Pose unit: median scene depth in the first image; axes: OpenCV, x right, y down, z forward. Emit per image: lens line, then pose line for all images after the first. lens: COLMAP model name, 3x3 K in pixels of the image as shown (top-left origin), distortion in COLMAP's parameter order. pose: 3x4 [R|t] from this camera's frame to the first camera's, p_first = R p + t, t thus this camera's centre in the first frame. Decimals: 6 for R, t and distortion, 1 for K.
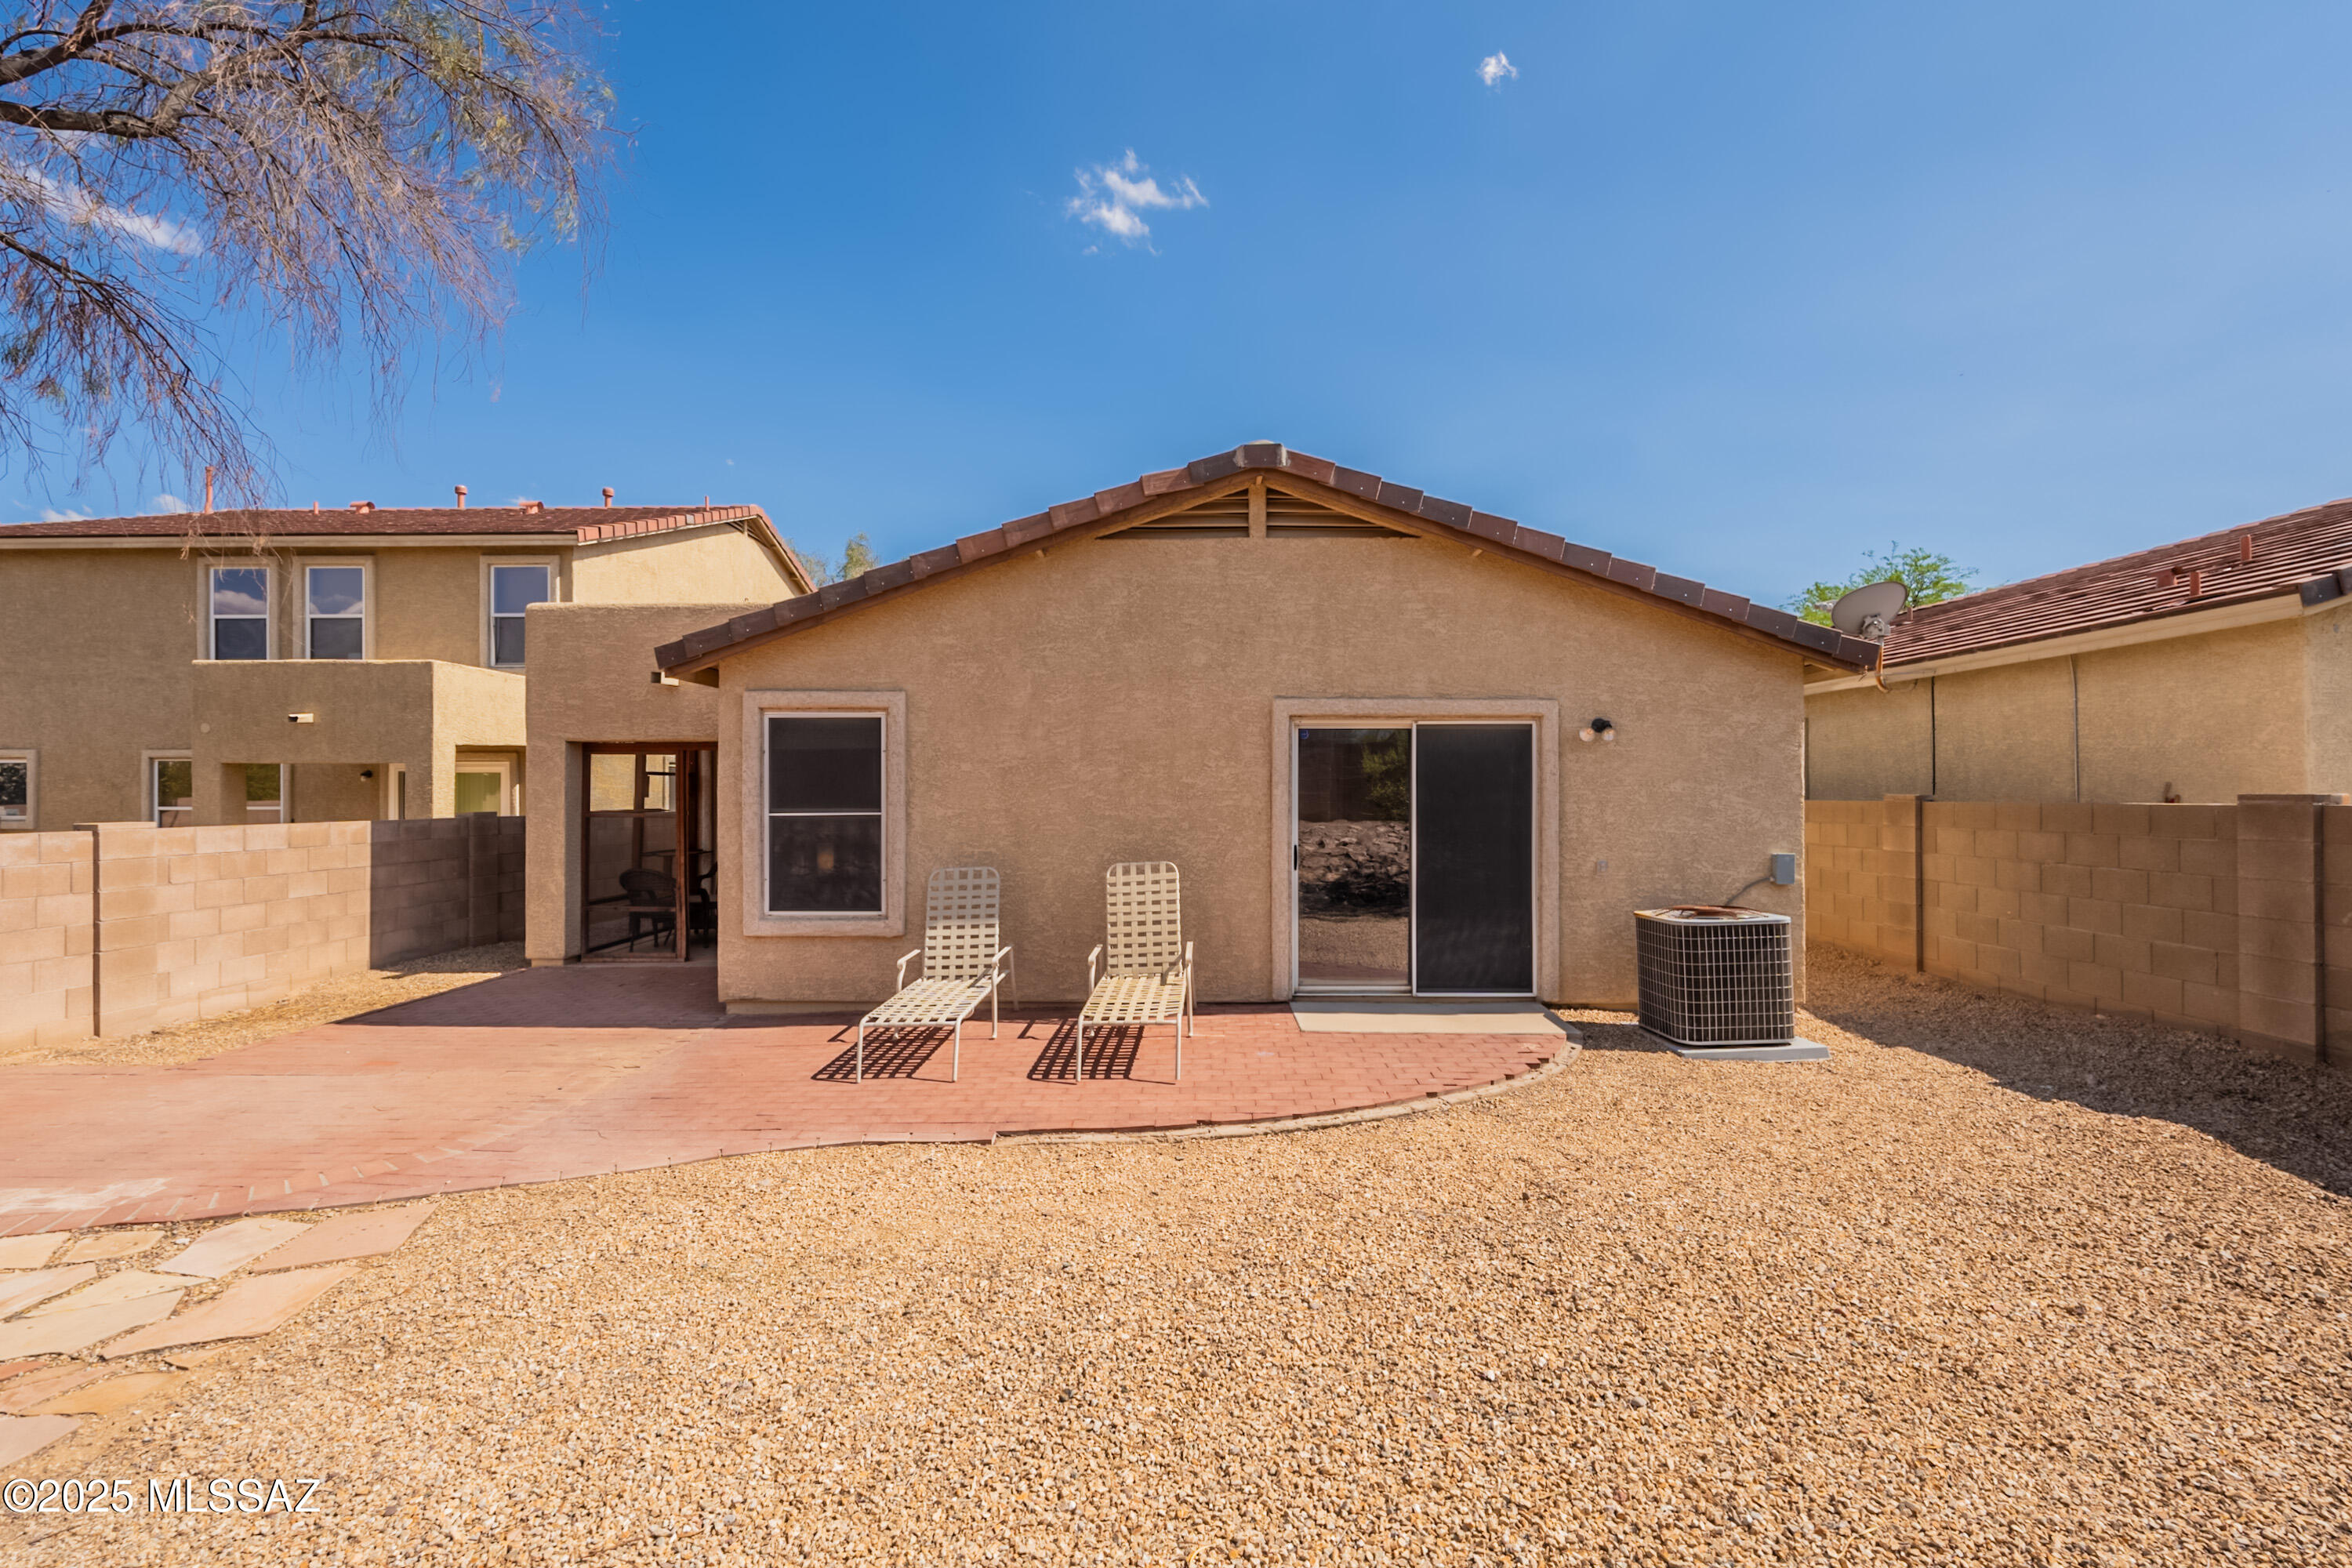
lens RADIAL K [[1058.6, 0, 1176.0], [0, 1058.6, 784.0], [0, 0, 1]] dist [-0.002763, -0.000233]
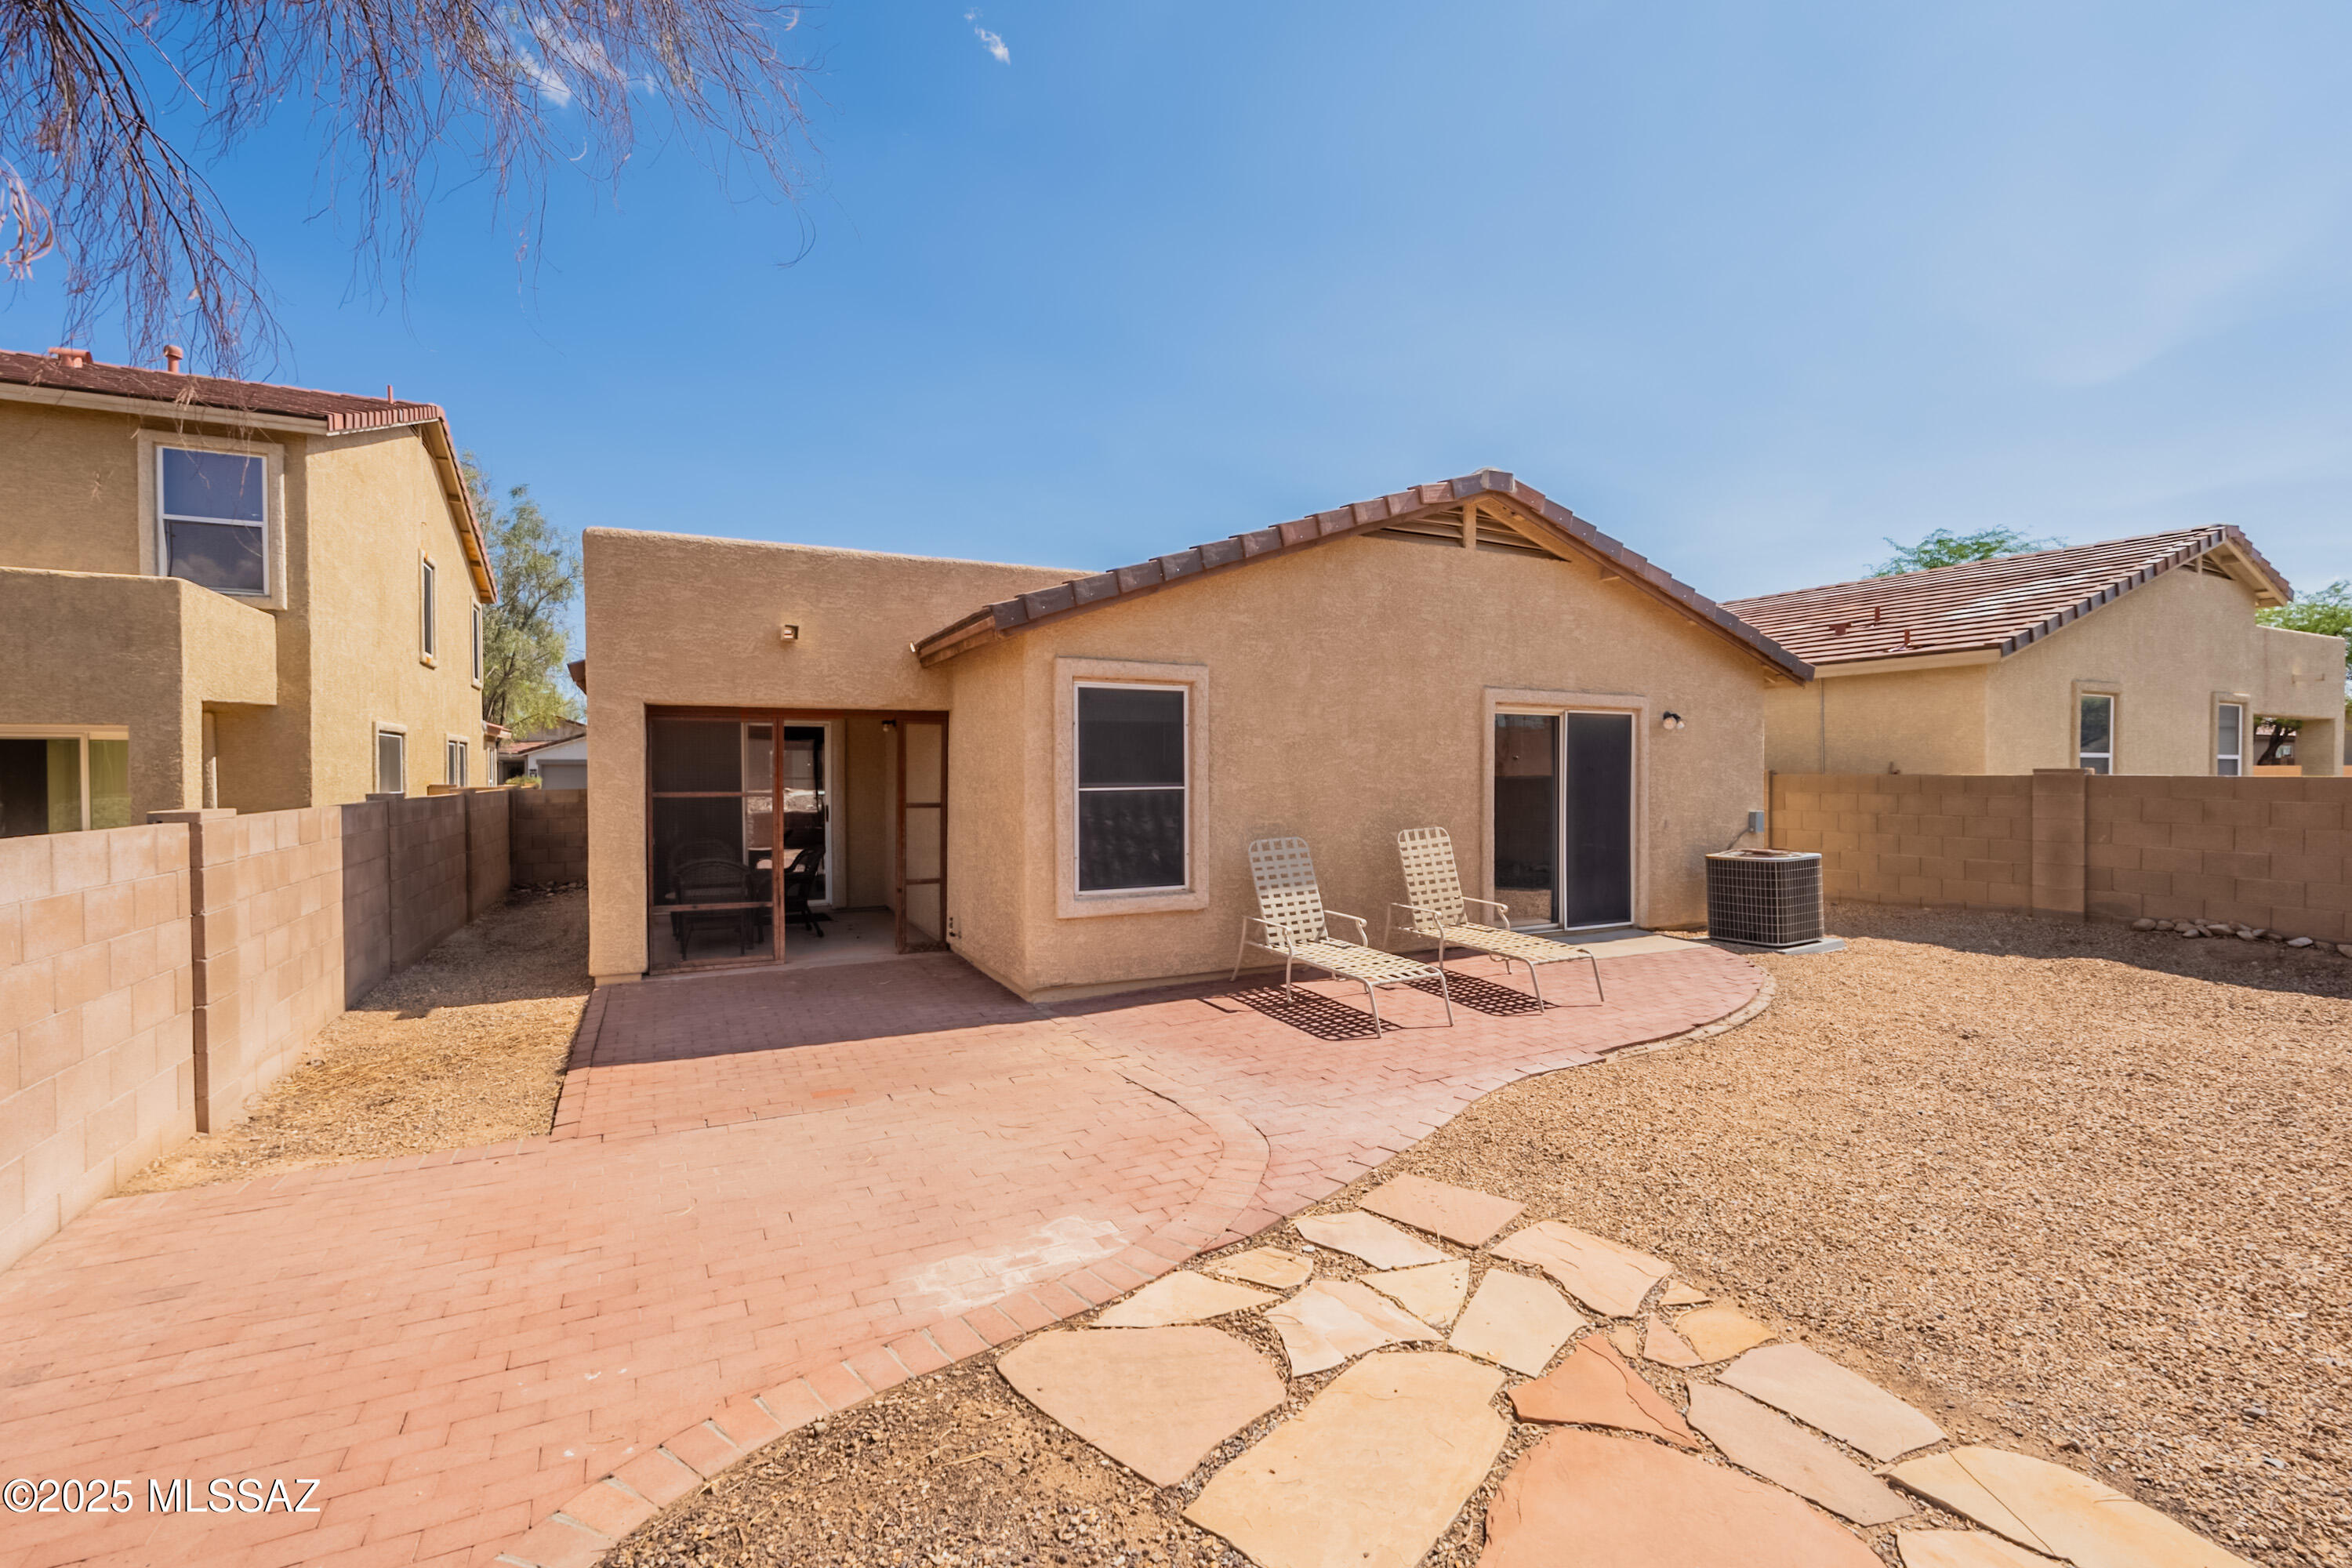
lens RADIAL K [[1043.2, 0, 1178.5], [0, 1043.2, 783.0], [0, 0, 1]] dist [-0.003583, 0.000261]
pose [[0.881940, -0.005146, 0.471334, -0.751244], [-0.003667, 0.999835, 0.017778, 0.006112], [-0.471348, -0.017408, 0.881776, 0.133646]]
